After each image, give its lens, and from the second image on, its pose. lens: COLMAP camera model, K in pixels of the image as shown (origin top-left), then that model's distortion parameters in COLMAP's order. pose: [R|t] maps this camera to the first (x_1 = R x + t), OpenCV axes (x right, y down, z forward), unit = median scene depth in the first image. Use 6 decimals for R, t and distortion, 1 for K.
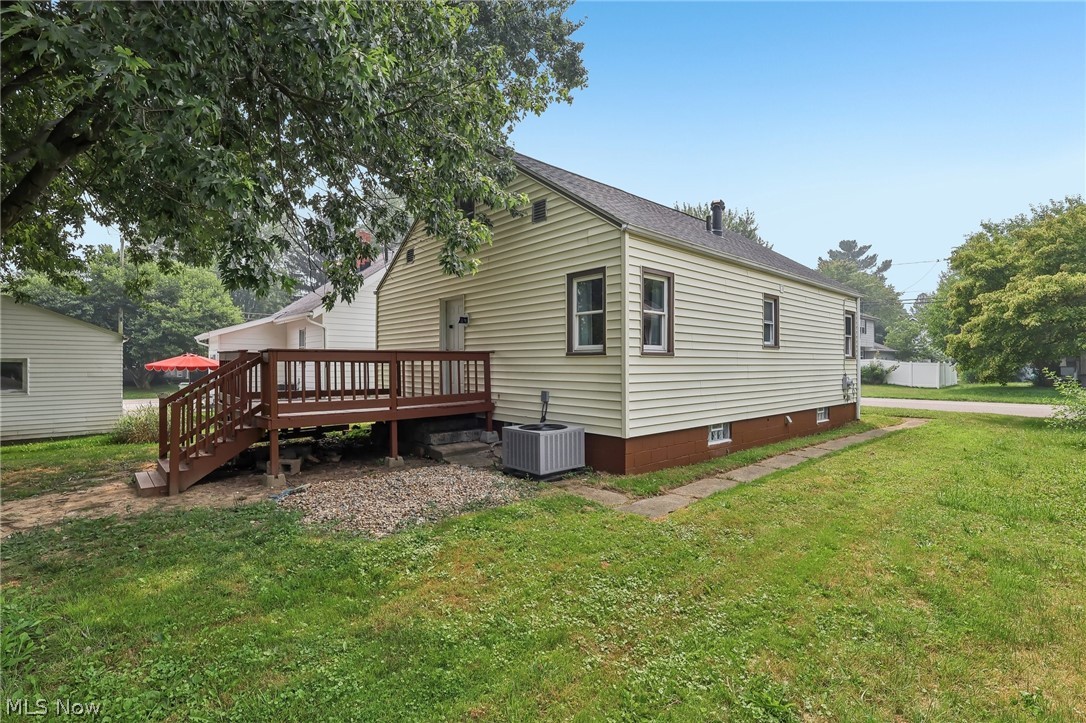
lens RADIAL K [[498.7, 0, 543.6], [0, 498.7, 364.9], [0, 0, 1]] dist [-0.000039, -0.000016]
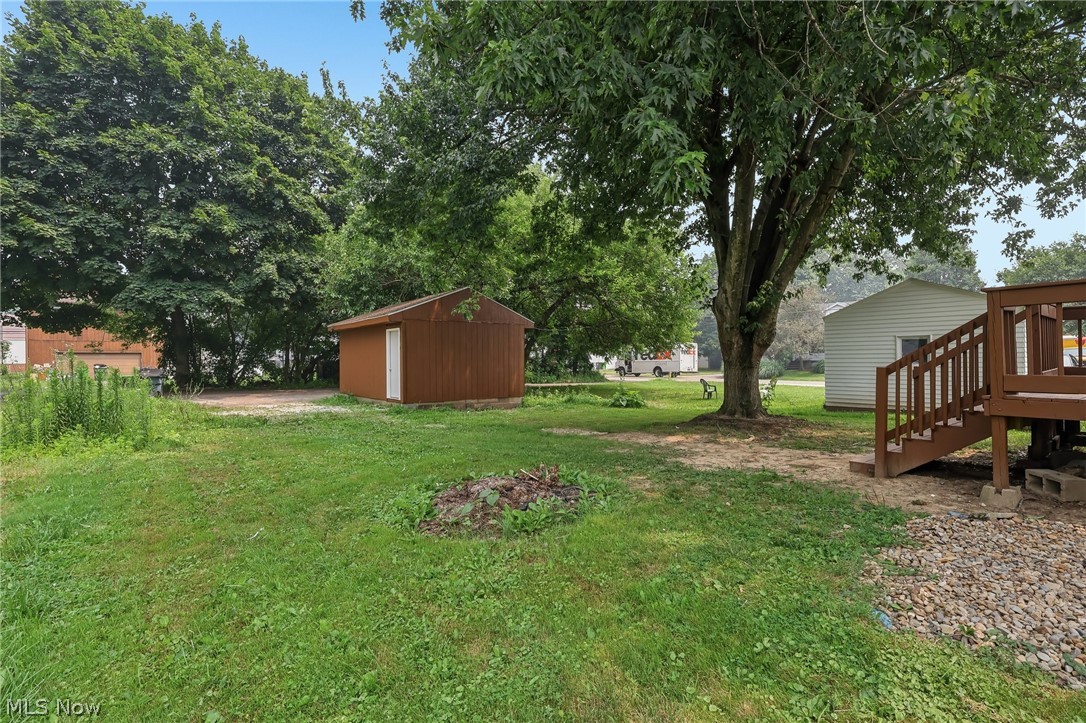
lens RADIAL K [[498.7, 0, 543.7], [0, 498.7, 359.6], [0, 0, 1]] dist [-0.000039, -0.000016]
pose [[-0.089427, -0.000286, -0.995993, 0.144547], [0.009651, 0.999953, -0.001154, 0.056875], [0.995947, -0.009715, -0.089420, 0.511136]]
